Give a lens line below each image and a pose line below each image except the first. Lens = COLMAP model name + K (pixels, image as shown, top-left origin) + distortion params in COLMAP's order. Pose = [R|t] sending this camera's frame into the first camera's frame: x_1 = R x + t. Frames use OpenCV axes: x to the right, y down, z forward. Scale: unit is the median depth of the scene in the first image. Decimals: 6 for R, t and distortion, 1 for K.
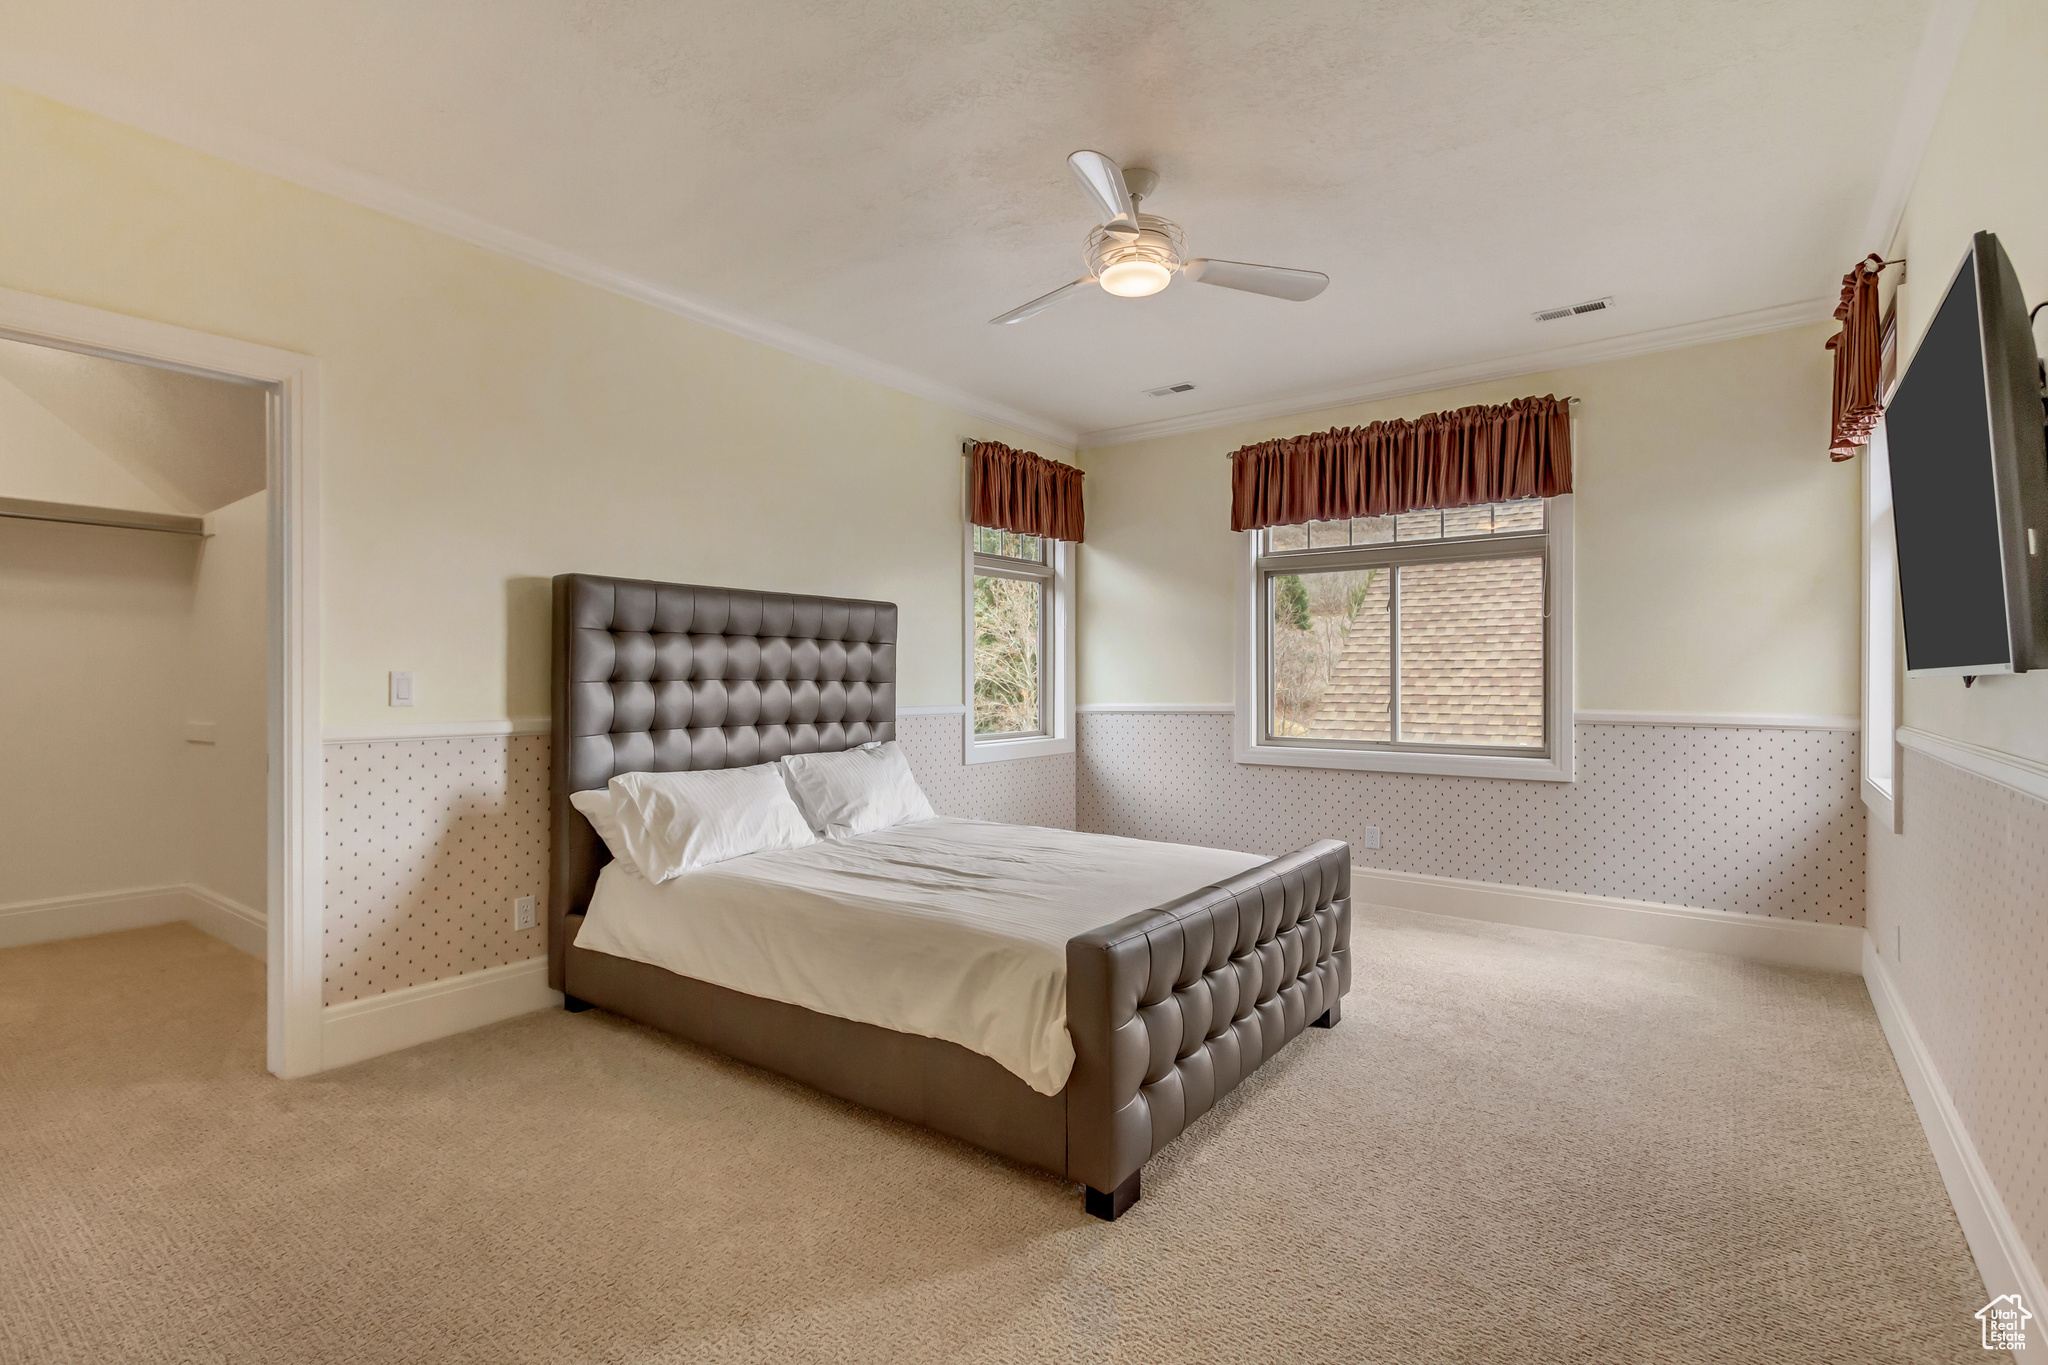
lens RADIAL K [[944.6, 0, 1032.3], [0, 944.6, 678.1], [0, 0, 1]] dist [0.002076, 0.000453]
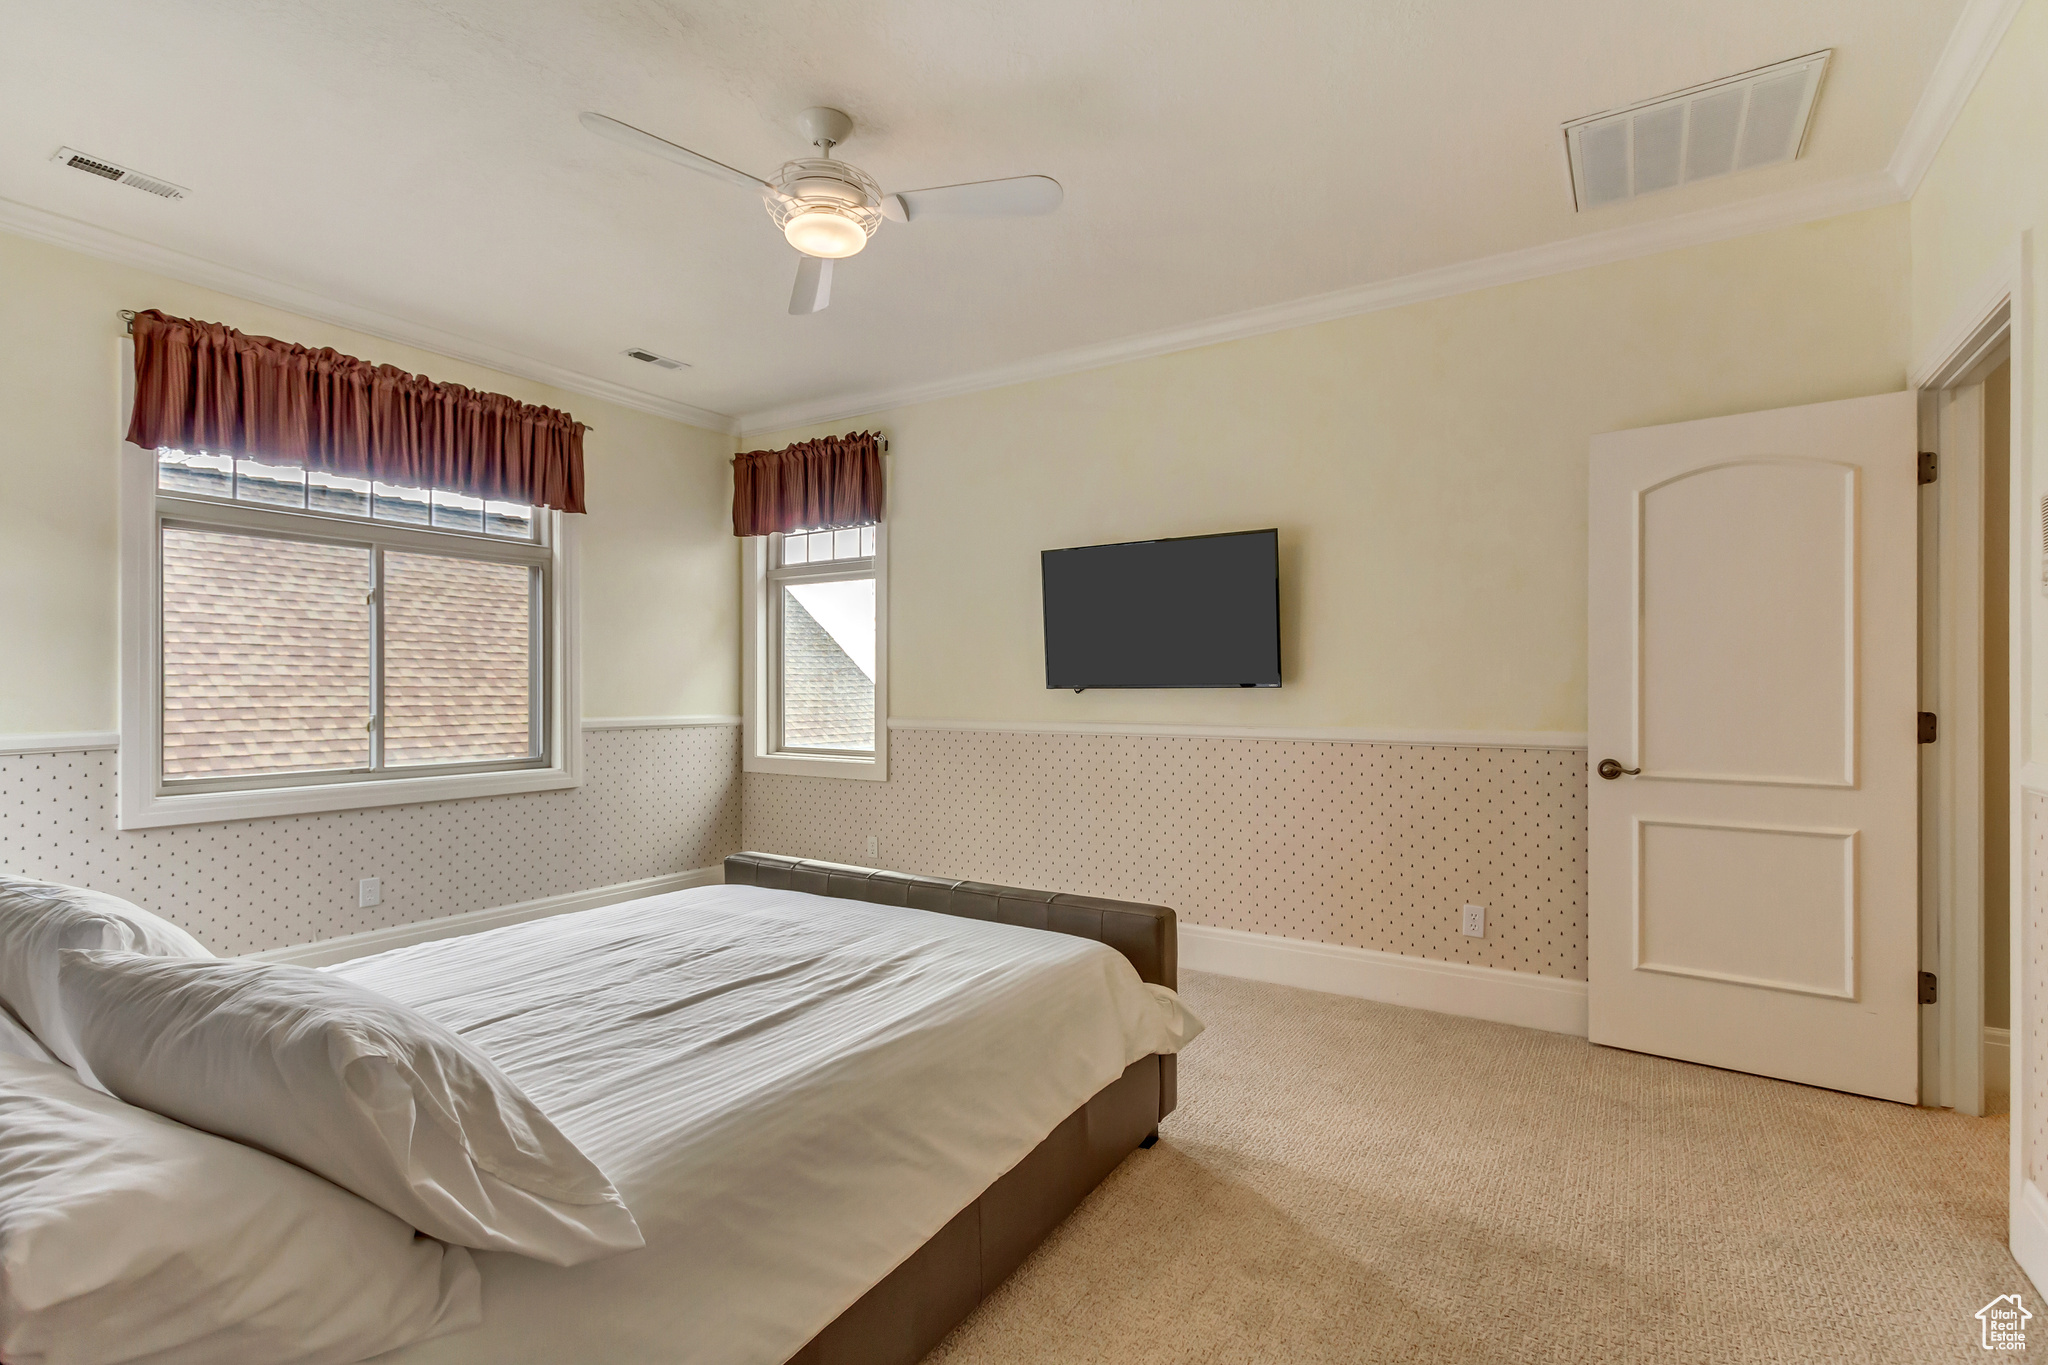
lens RADIAL K [[944.6, 0, 1031.2], [0, 944.6, 690.5], [0, 0, 1]] dist [0.002076, 0.000453]
pose [[-0.069093, -0.005933, 0.997593, -0.496263], [-0.003528, 0.999978, 0.005702, -0.005258], [-0.997604, -0.003126, -0.069113, 0.547931]]
